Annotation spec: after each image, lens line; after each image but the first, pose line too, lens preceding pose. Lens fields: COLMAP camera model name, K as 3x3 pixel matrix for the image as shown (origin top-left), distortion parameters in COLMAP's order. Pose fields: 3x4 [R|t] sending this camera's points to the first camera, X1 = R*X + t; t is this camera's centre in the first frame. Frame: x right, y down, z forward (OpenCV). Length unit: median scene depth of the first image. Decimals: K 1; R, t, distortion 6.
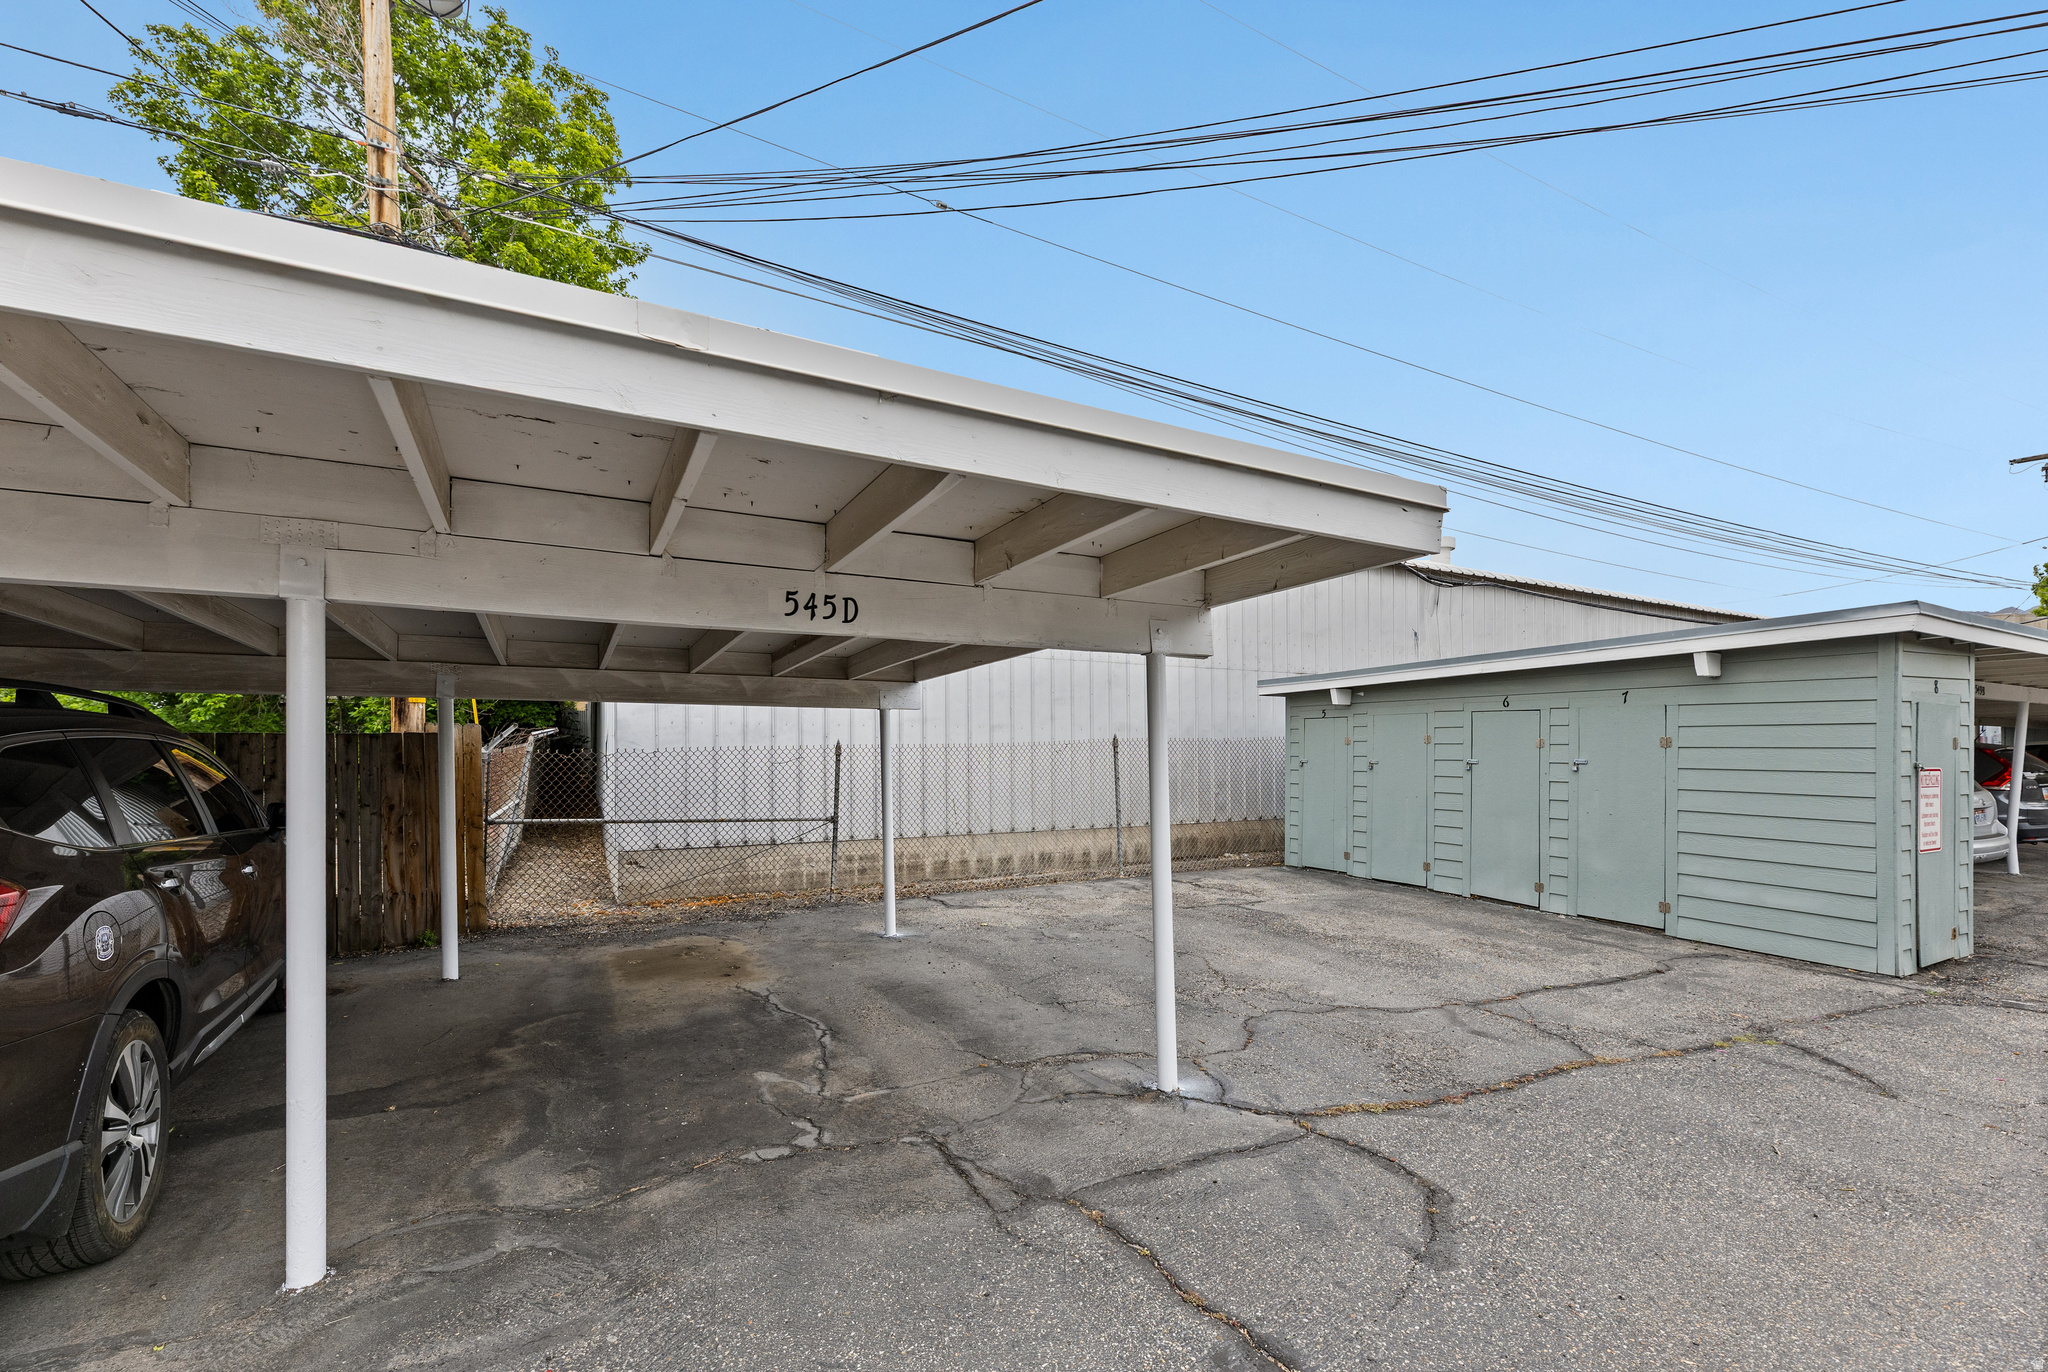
lens RADIAL K [[831.2, 0, 1001.7], [0, 831.2, 756.5], [0, 0, 1]] dist [0.002535, 0.000192]
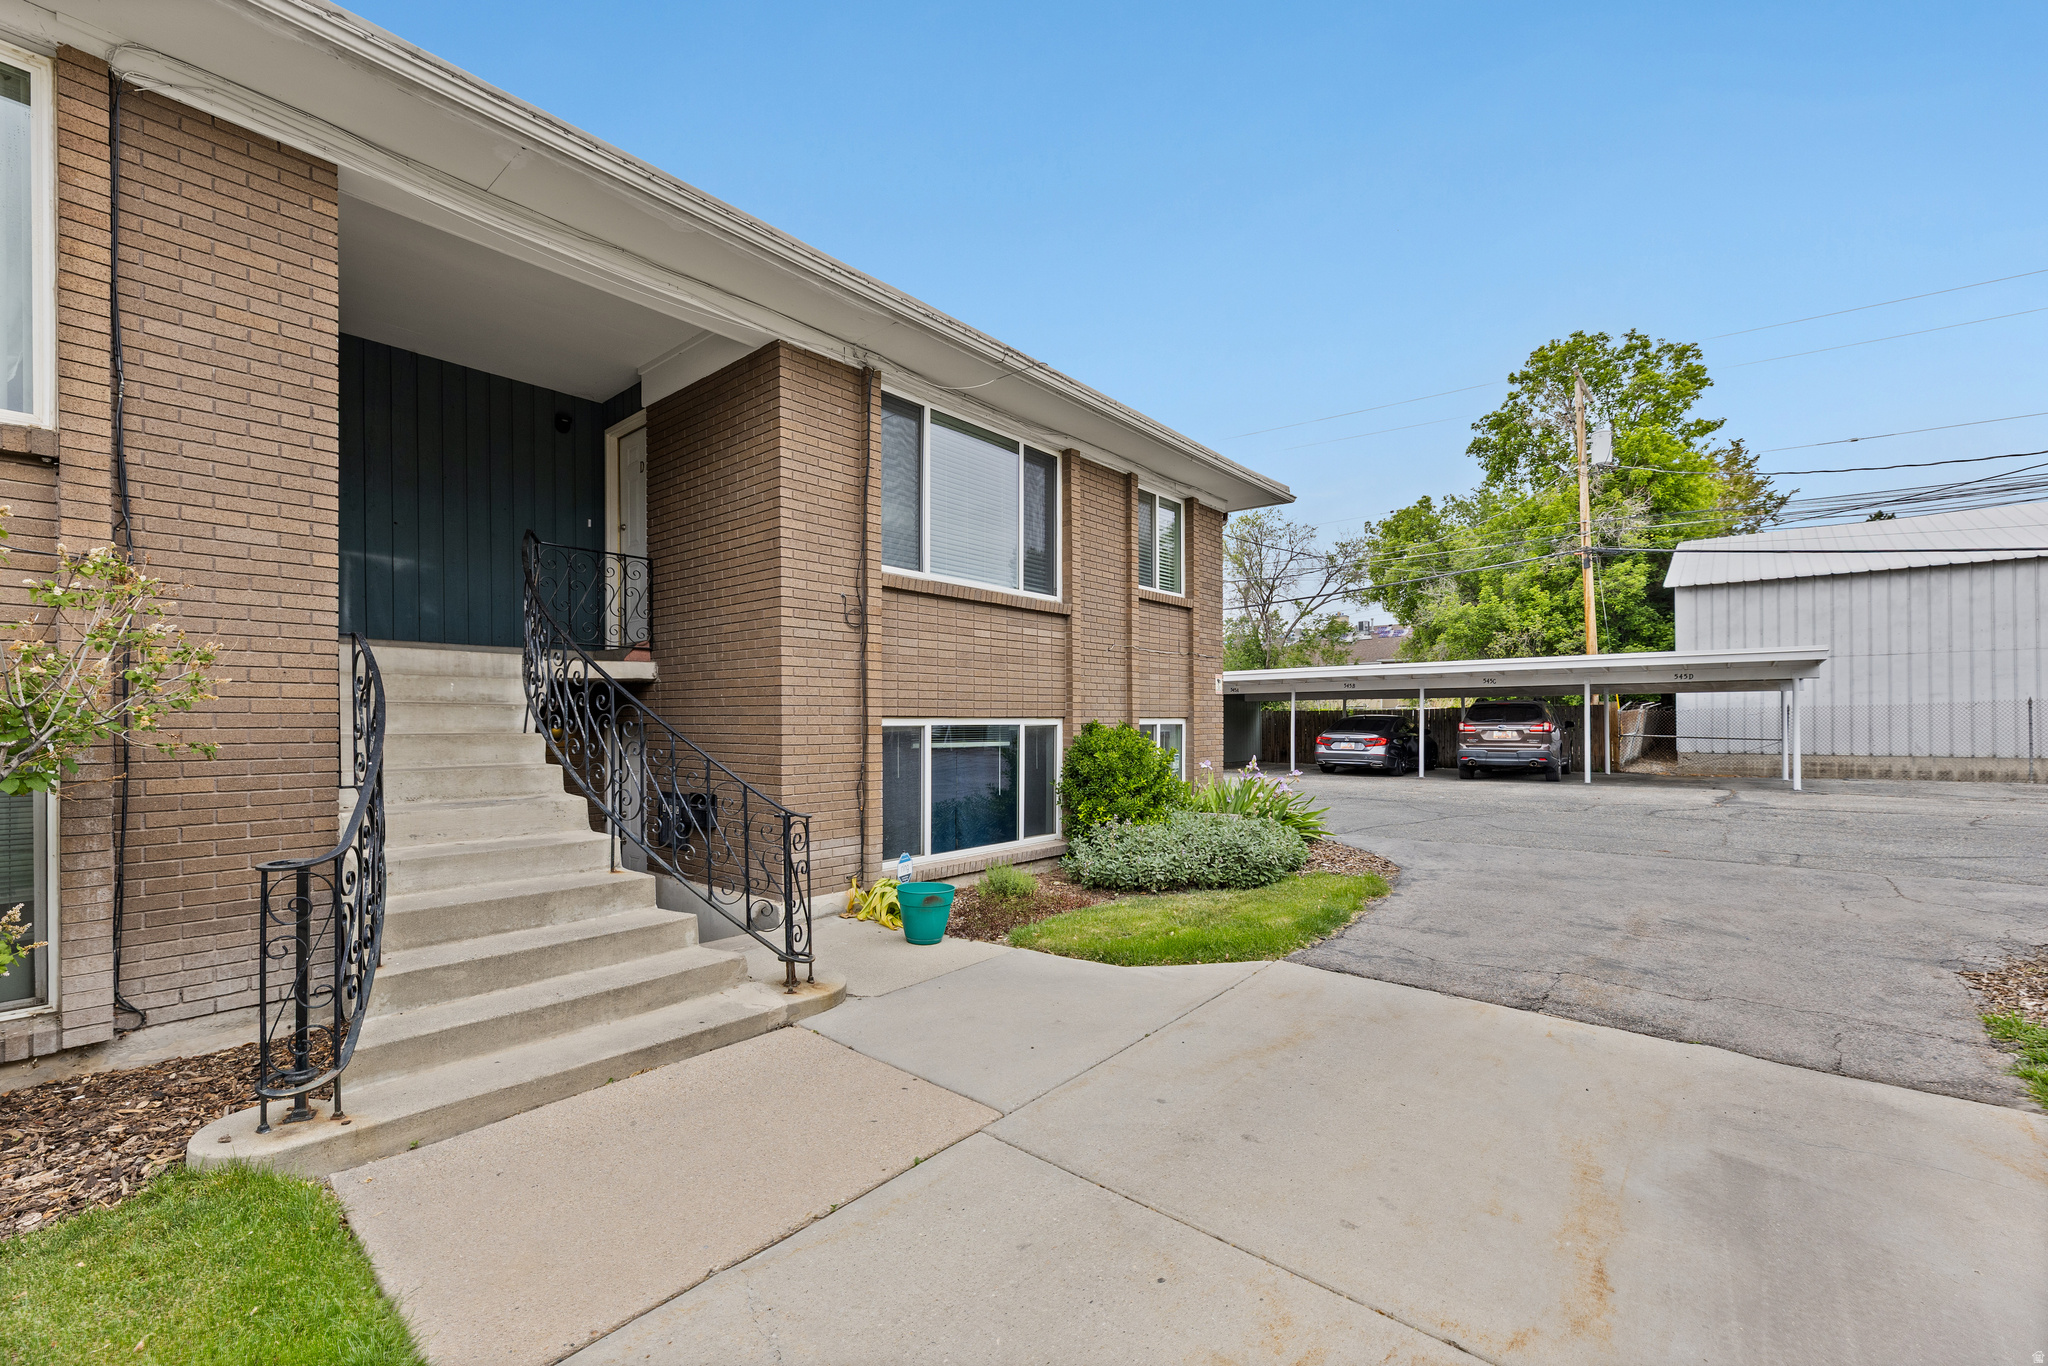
lens RADIAL K [[831.2, 0, 995.4], [0, 831.2, 714.4], [0, 0, 1]] dist [0.002535, 0.000192]
pose [[0.350402, -0.000036, -0.936599, 0.911034], [-0.002600, 0.999996, -0.001011, 0.013055], [0.936596, 0.002789, 0.350401, -1.395507]]
